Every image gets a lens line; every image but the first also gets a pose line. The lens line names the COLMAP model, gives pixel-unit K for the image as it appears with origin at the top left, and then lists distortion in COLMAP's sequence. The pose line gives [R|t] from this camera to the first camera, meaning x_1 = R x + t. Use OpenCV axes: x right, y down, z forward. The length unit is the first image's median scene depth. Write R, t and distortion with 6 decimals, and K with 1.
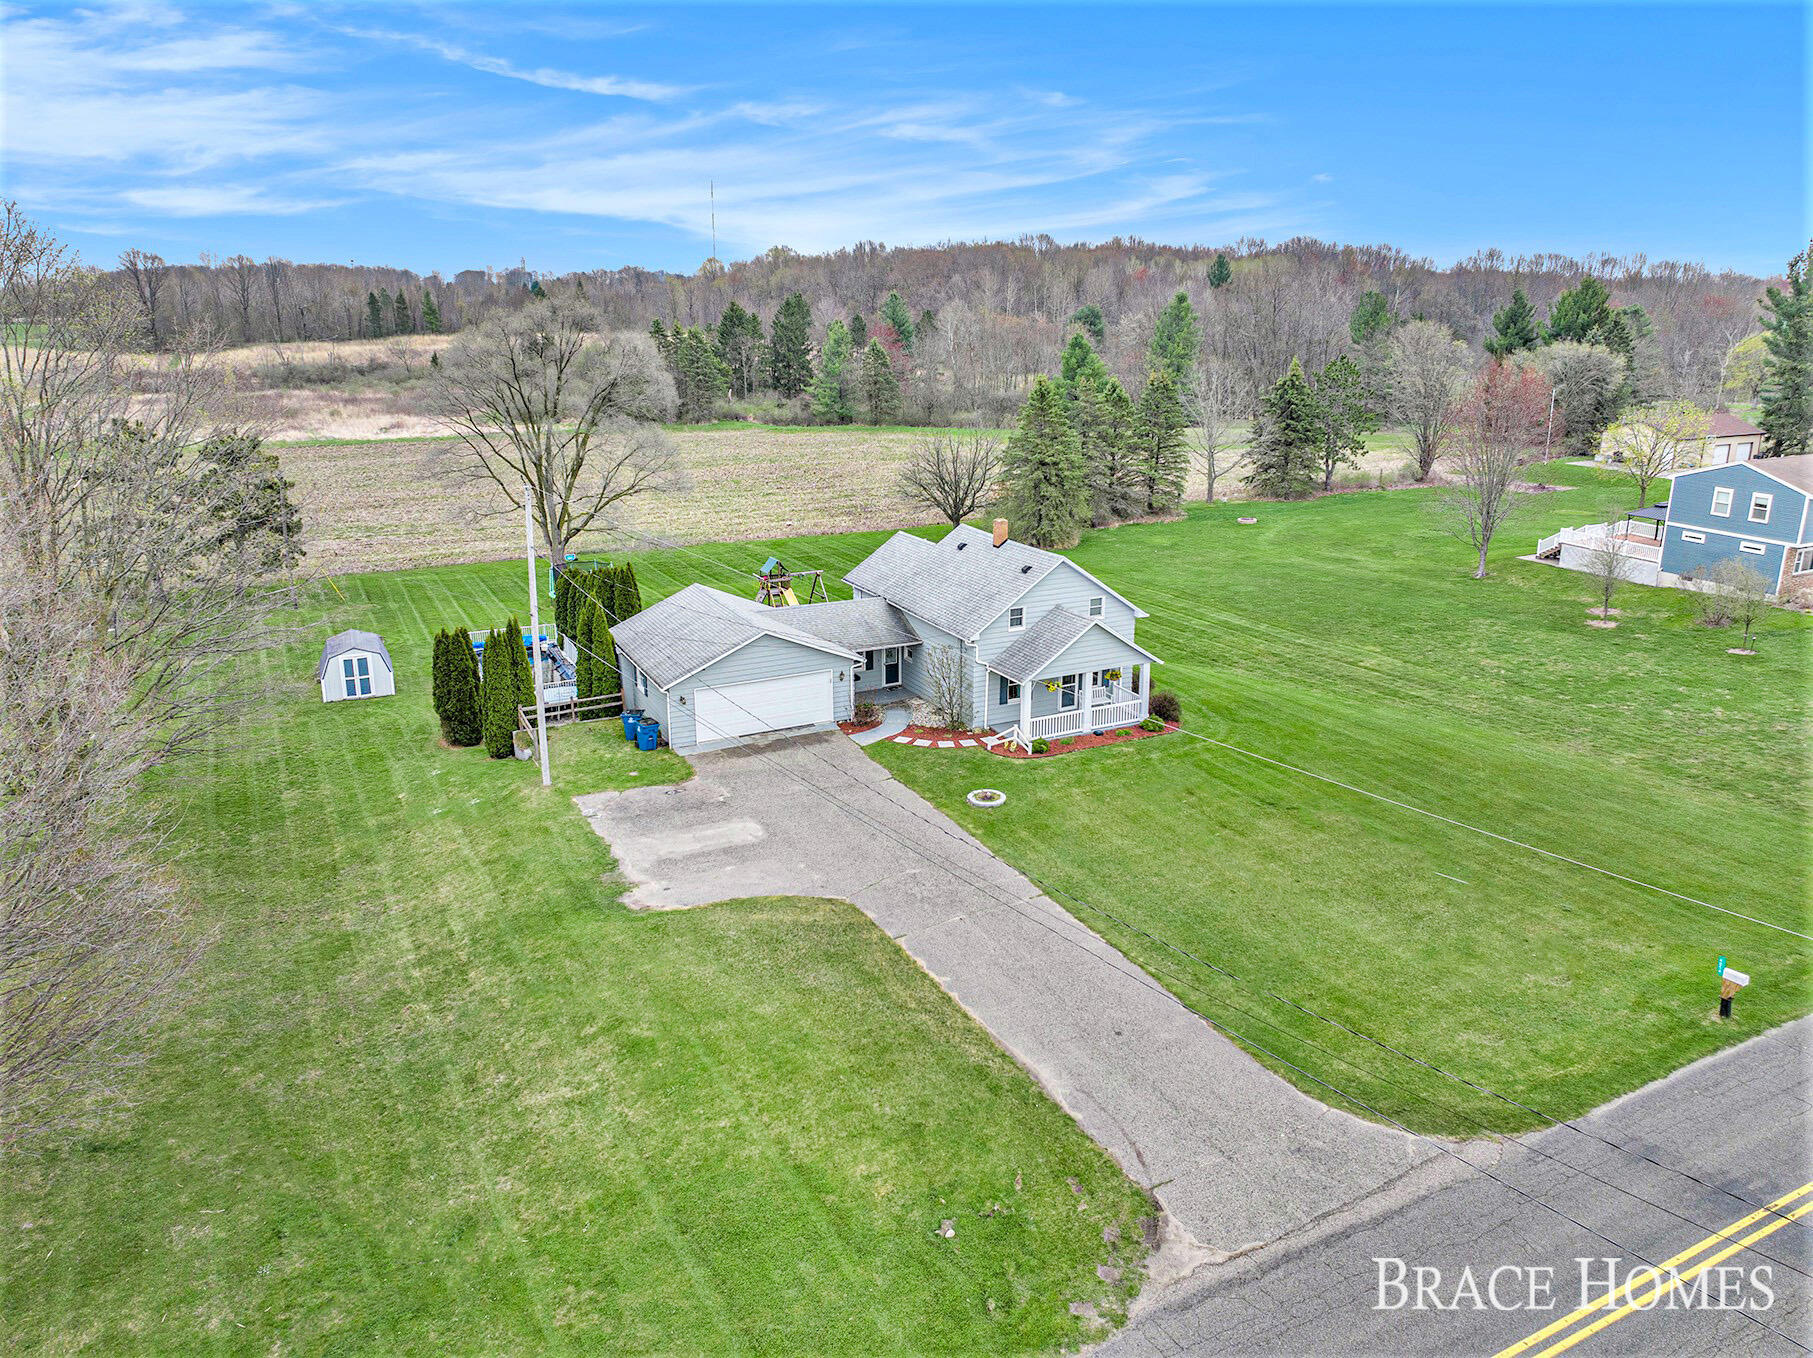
lens RADIAL K [[1278.5, 0, 913.5], [0, 1278.5, 674.3], [0, 0, 1]] dist [-0.031761, -0.012572]
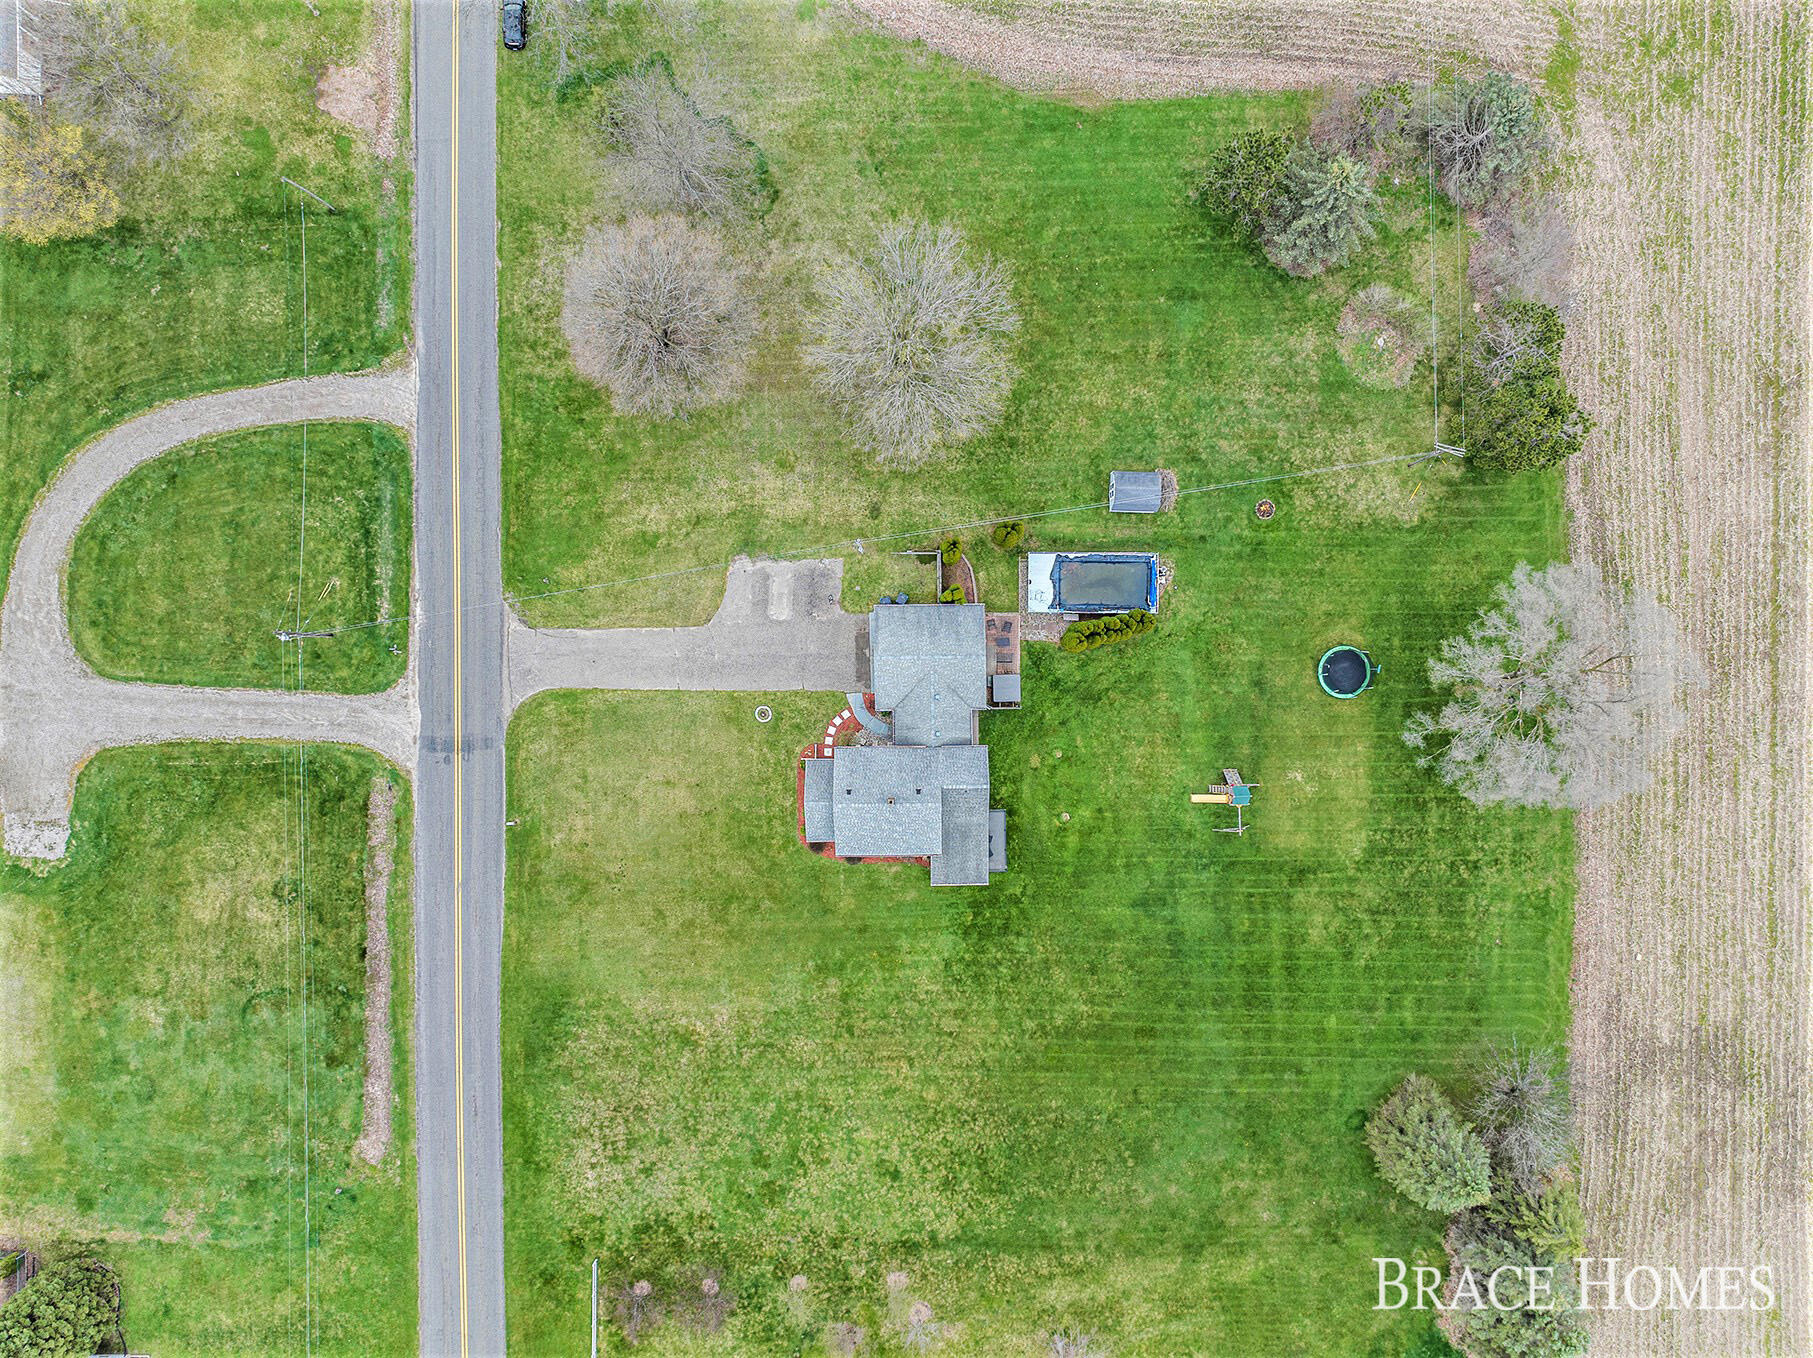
lens RADIAL K [[1278.5, 0, 907.9], [0, 1278.5, 680.6], [0, 0, 1]] dist [-0.031761, -0.012572]
pose [[-0.442530, 0.896743, -0.004348, -0.093276], [-0.254314, -0.120848, 0.959542, -1.962331], [0.859937, 0.425732, 0.281533, 0.467097]]
